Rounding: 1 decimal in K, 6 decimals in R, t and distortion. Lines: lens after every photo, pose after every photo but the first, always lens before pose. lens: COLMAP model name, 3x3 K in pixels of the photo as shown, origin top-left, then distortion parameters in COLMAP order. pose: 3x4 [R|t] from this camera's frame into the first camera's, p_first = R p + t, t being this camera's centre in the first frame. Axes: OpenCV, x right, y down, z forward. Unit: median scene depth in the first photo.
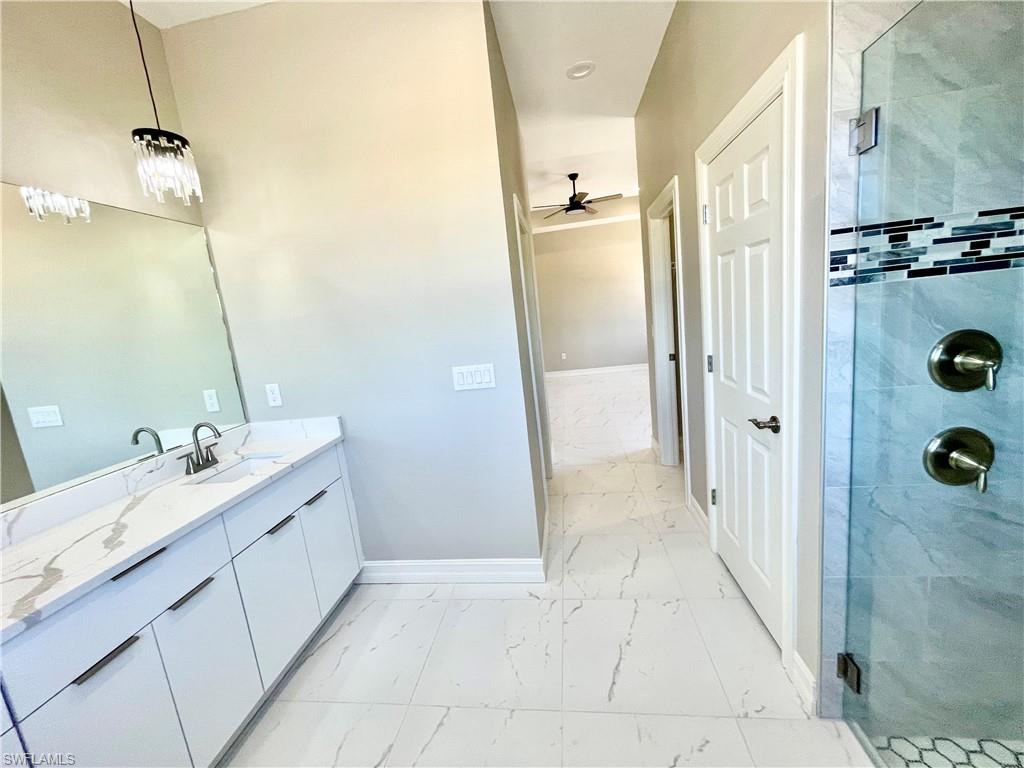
lens RADIAL K [[413.6, 0, 506.0], [0, 413.6, 383.4], [0, 0, 1]] dist [0.000202, -0.000222]
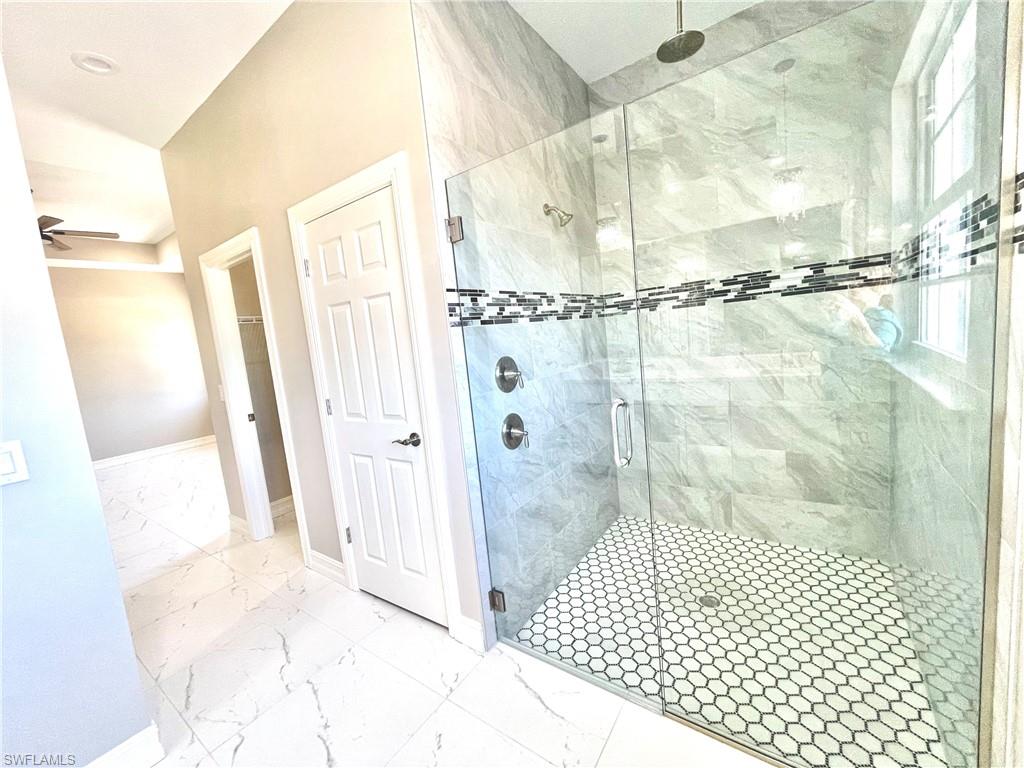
lens RADIAL K [[413.6, 0, 508.1], [0, 413.6, 382.9], [0, 0, 1]] dist [0.000202, -0.000222]
pose [[0.473669, -0.041656, 0.879717, -0.398880], [0.196010, 0.978814, -0.059190, 0.081824], [-0.858614, 0.200470, 0.471799, 0.191244]]
